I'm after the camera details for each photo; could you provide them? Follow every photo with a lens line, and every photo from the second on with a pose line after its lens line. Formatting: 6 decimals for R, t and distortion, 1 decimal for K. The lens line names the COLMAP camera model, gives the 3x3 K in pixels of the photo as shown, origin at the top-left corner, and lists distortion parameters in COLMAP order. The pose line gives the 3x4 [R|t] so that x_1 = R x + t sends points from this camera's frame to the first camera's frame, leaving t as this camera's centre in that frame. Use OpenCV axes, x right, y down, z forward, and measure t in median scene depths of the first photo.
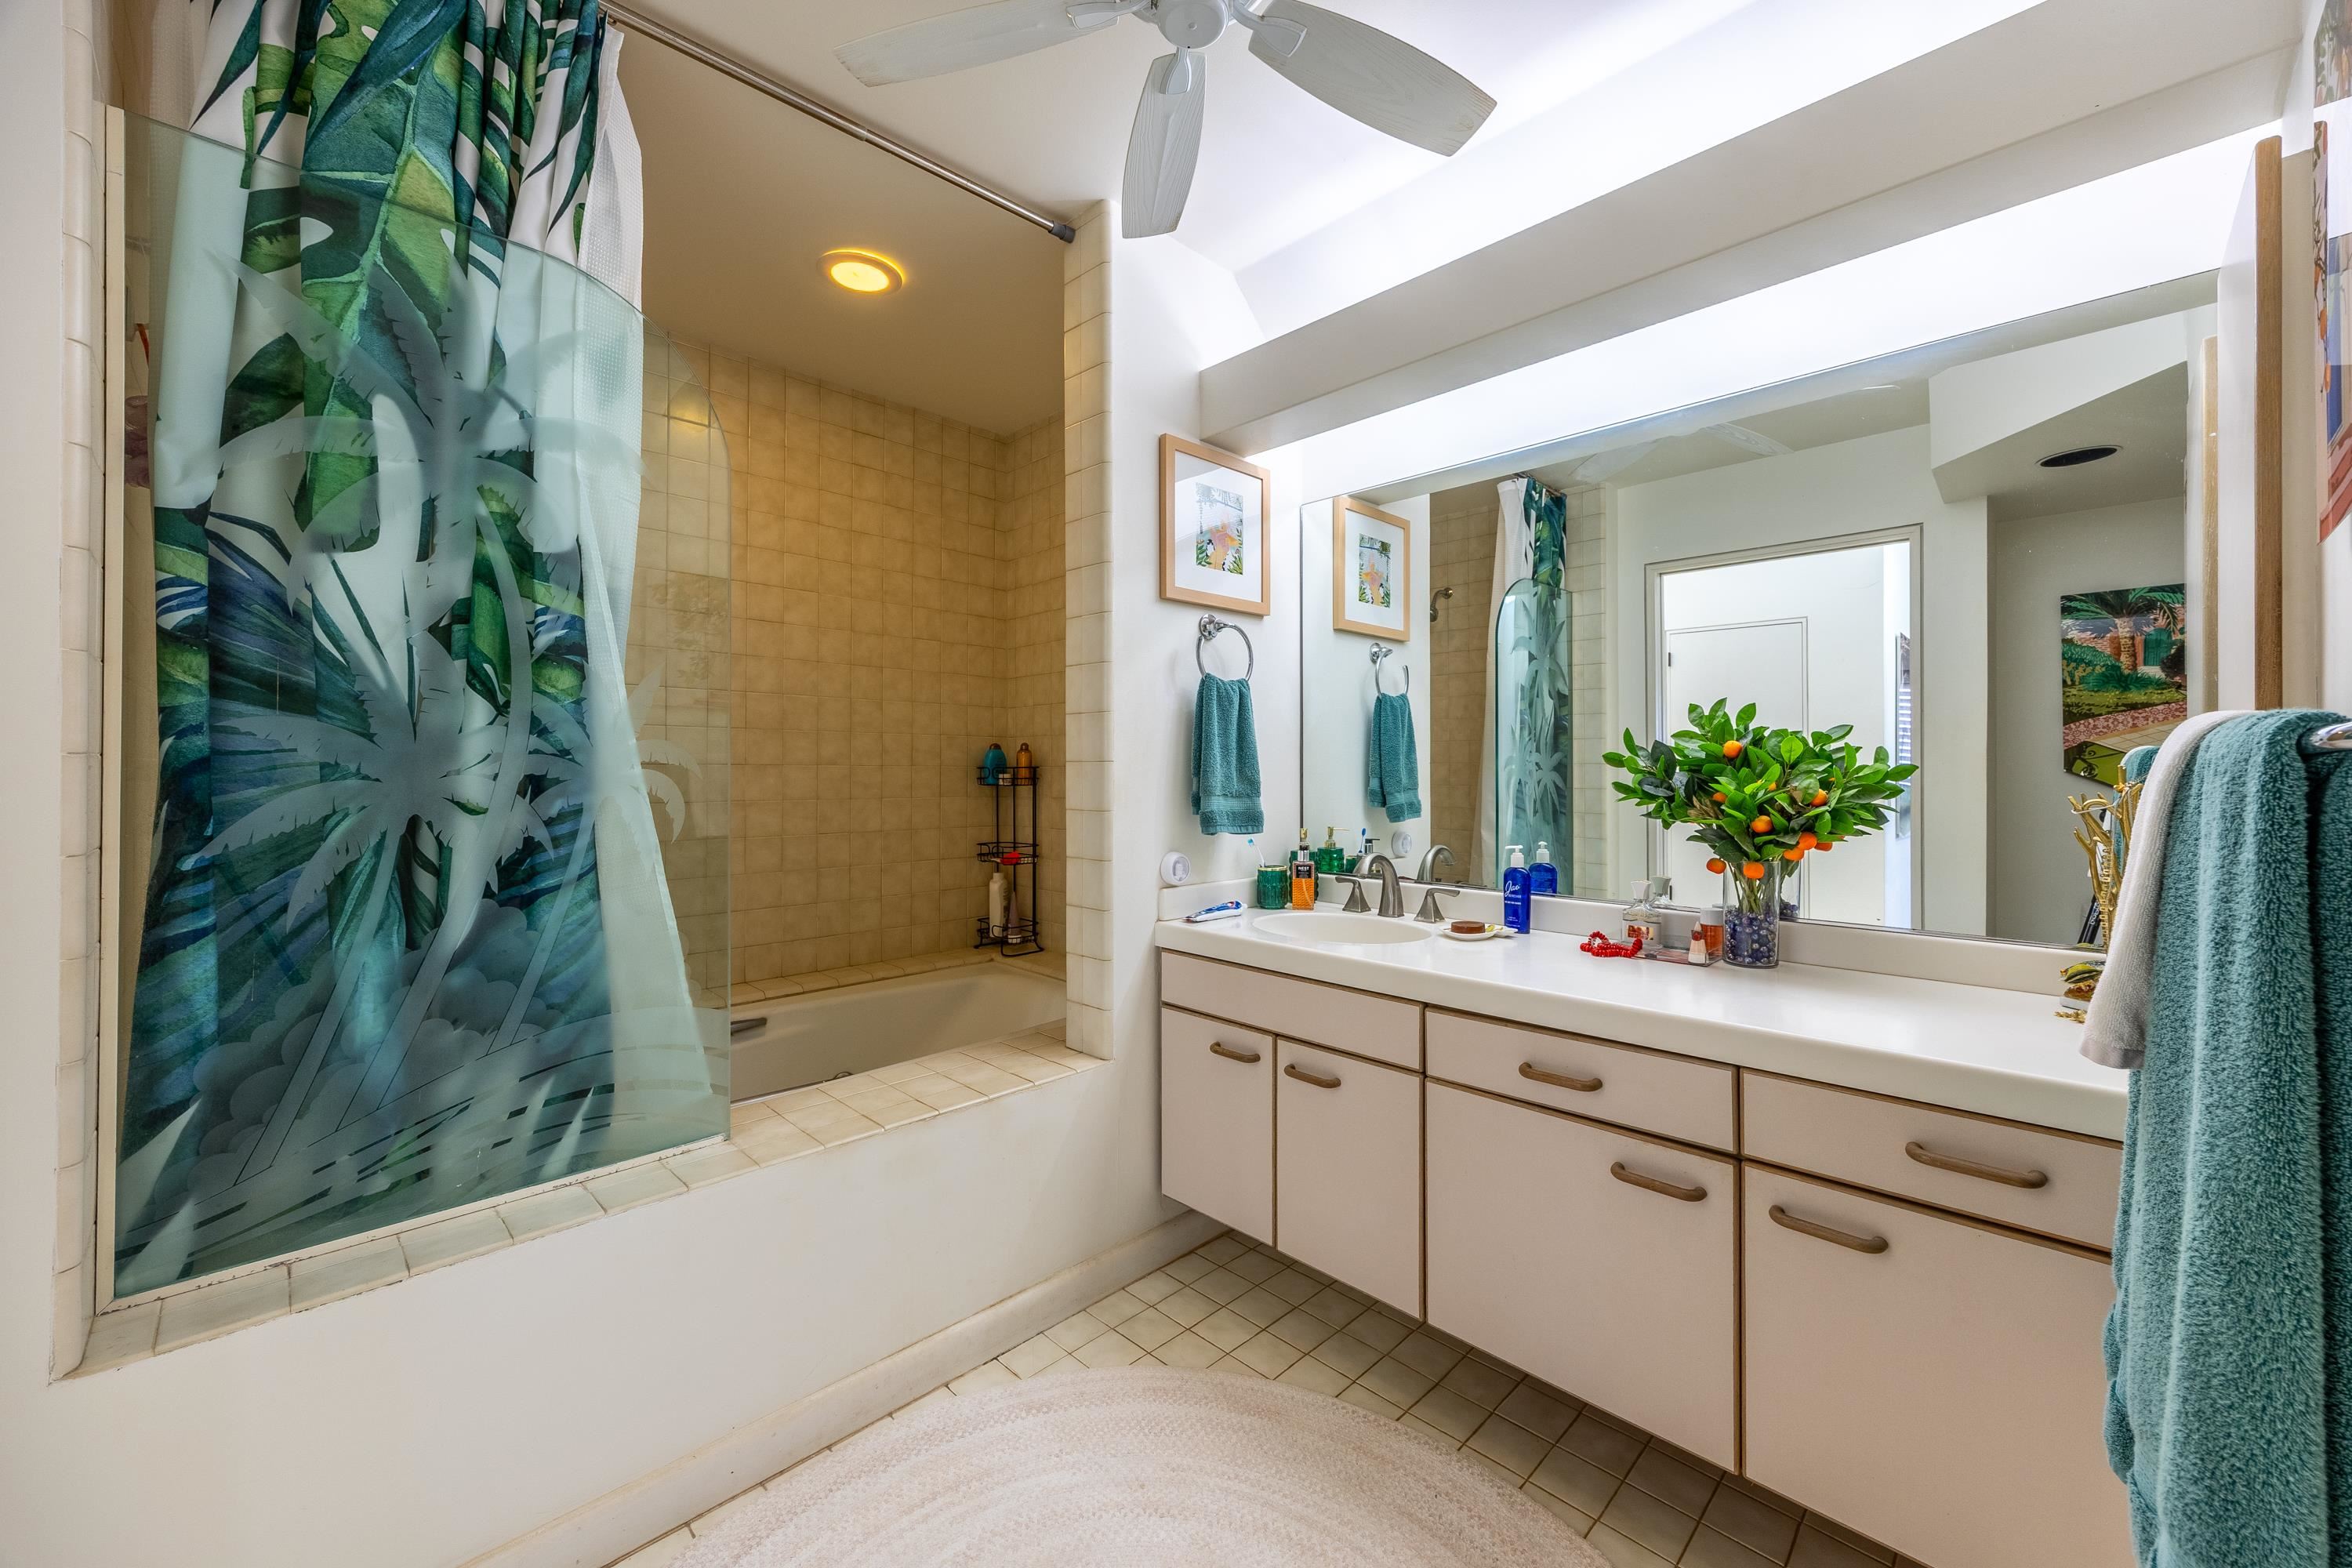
lens RADIAL K [[908.8, 0, 1183.3], [0, 908.8, 776.8], [0, 0, 1]] dist [-0.001141, -0.000027]
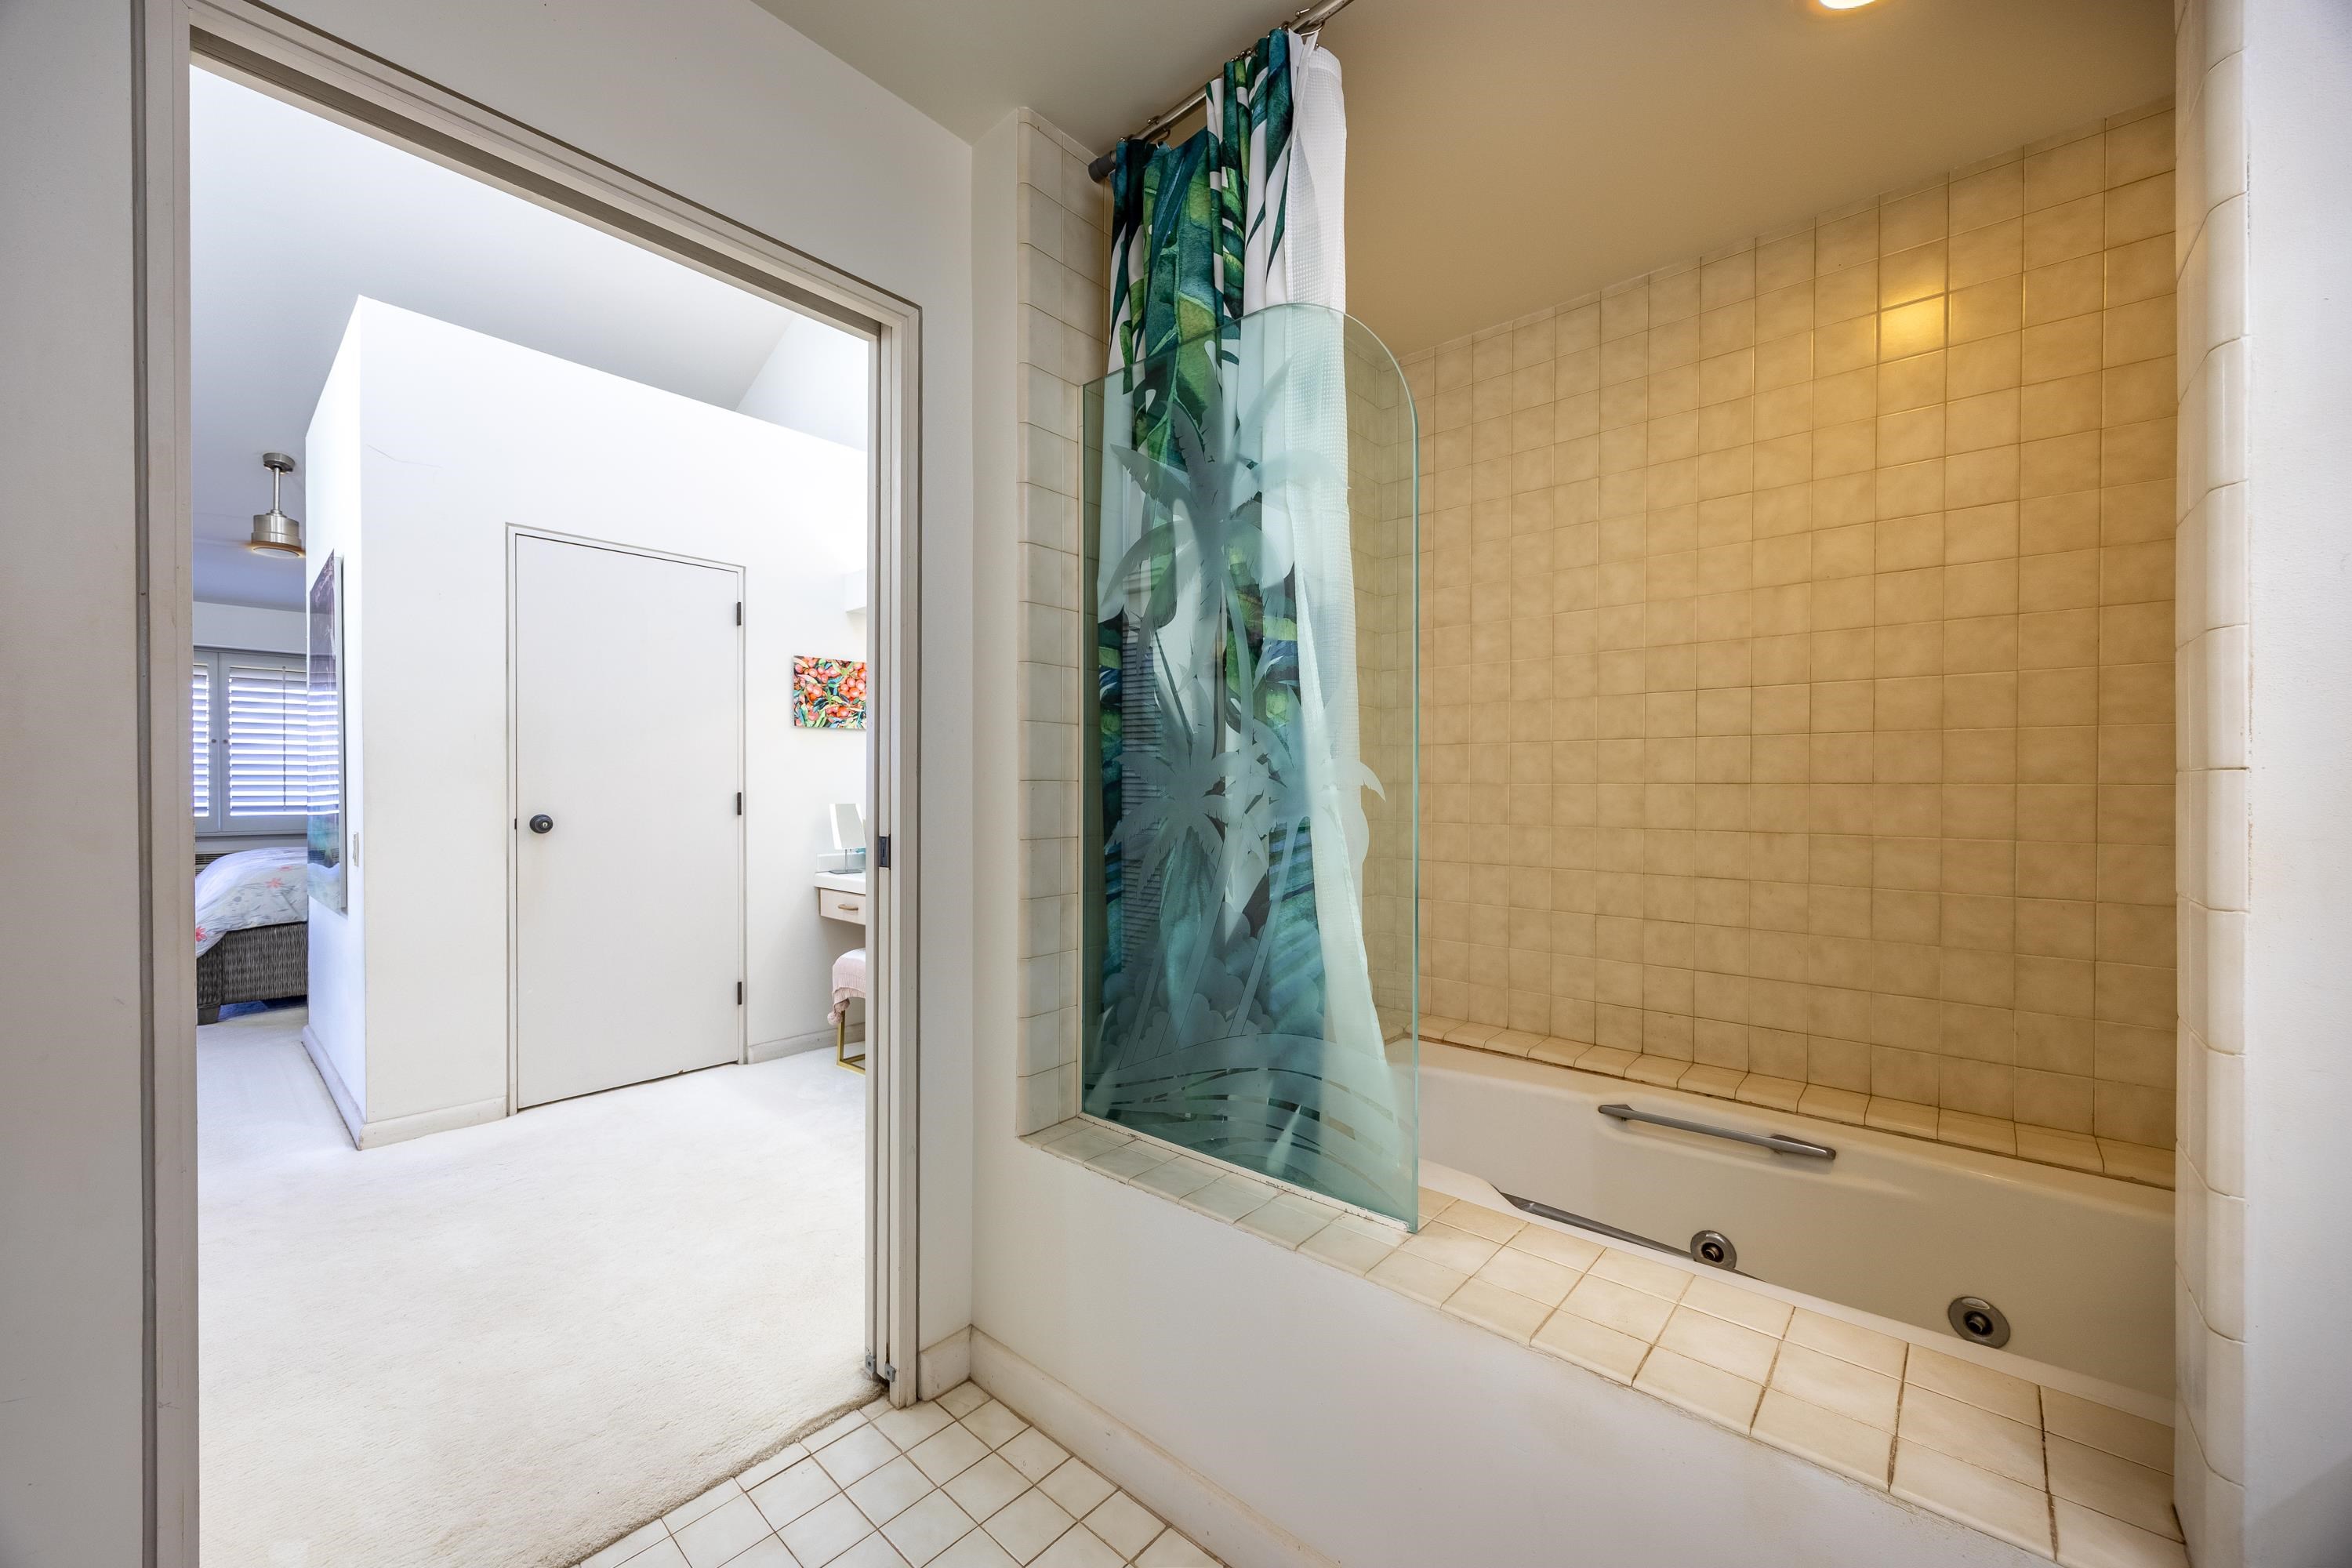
lens RADIAL K [[908.8, 0, 1181.2], [0, 908.8, 791.1], [0, 0, 1]] dist [-0.001141, -0.000027]
pose [[0.050881, 0.005225, -0.998691, 0.301091], [-0.009507, 0.999944, 0.004747, -0.008918], [0.998659, 0.009253, 0.050928, 0.696402]]
